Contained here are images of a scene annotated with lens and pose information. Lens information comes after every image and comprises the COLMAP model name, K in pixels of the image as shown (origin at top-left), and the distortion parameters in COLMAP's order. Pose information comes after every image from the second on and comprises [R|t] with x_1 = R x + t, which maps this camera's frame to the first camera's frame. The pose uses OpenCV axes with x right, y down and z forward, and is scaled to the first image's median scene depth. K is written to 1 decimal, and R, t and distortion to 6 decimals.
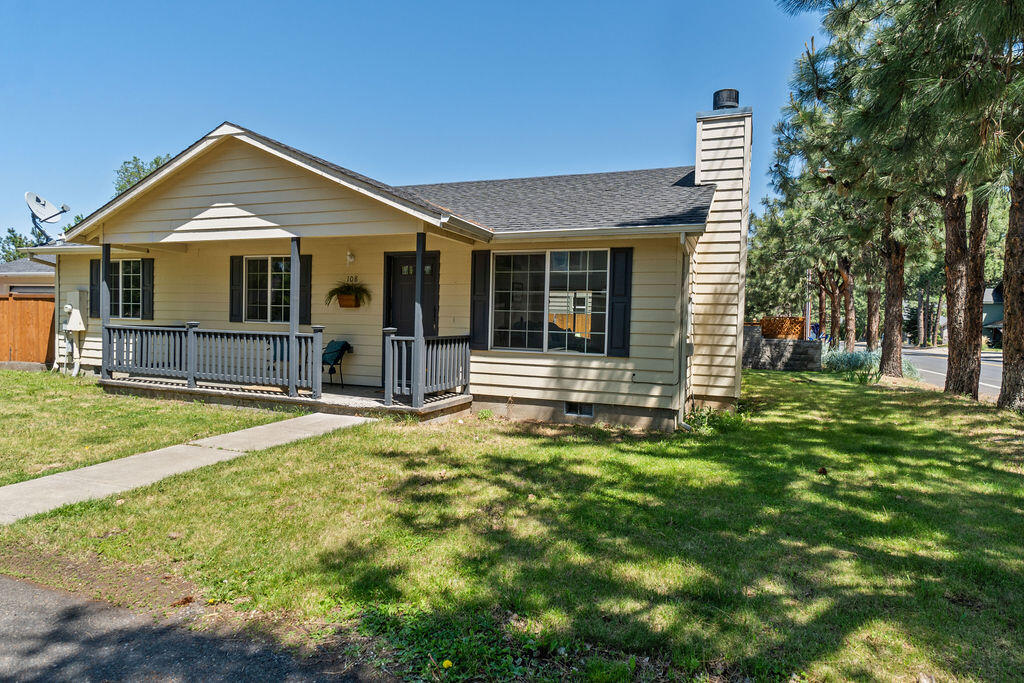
lens RADIAL K [[595.9, 0, 512.0], [0, 595.9, 341.5], [0, 0, 1]] dist [0.001383, 0.000396]
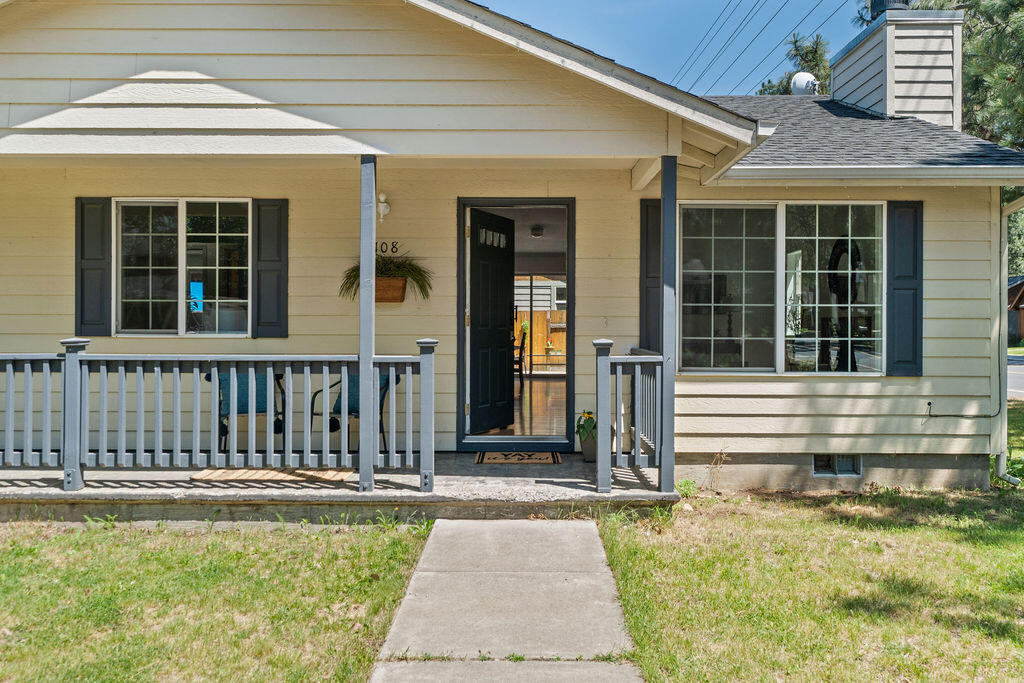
lens RADIAL K [[795.5, 0, 512.6], [0, 795.5, 329.6], [0, 0, 1]] dist [0.002968, 0.001044]
pose [[0.928390, -0.023020, 0.370893, -0.477308], [0.031869, 0.999335, -0.017745, -0.019610], [-0.370238, 0.028295, 0.928506, 0.355936]]
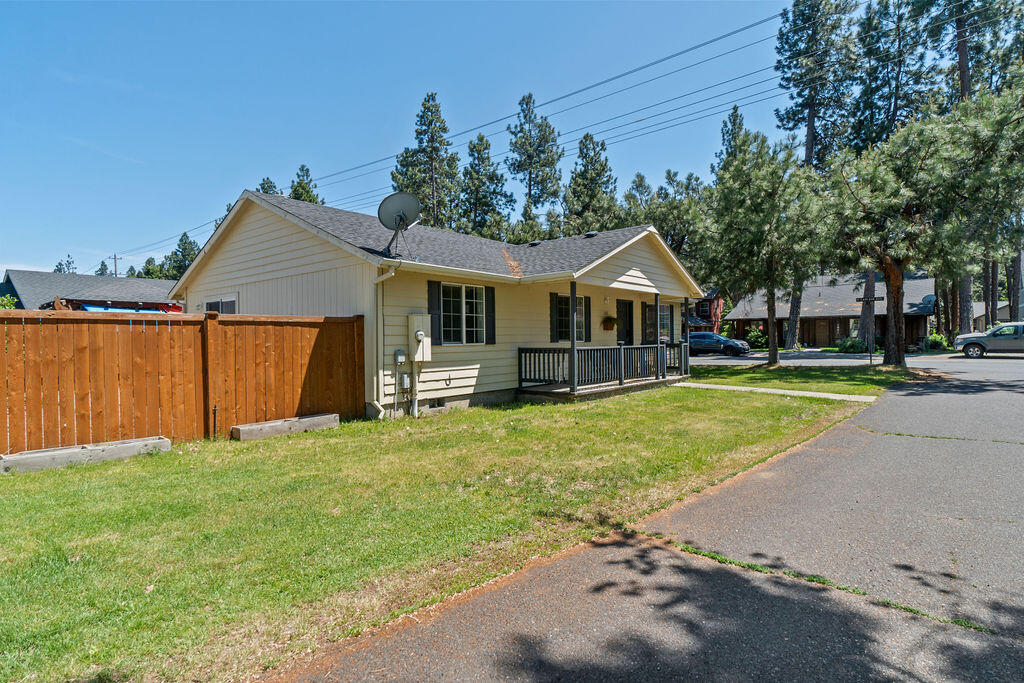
lens RADIAL K [[503.9, 0, 512.0], [0, 503.9, 341.5], [0, 0, 1]] dist [0.000134, -0.000001]
pose [[0.305907, -0.034659, 0.951430, -1.923500], [0.049093, 0.998582, 0.020592, -0.077518], [-0.950795, 0.040409, 0.307175, 0.918520]]
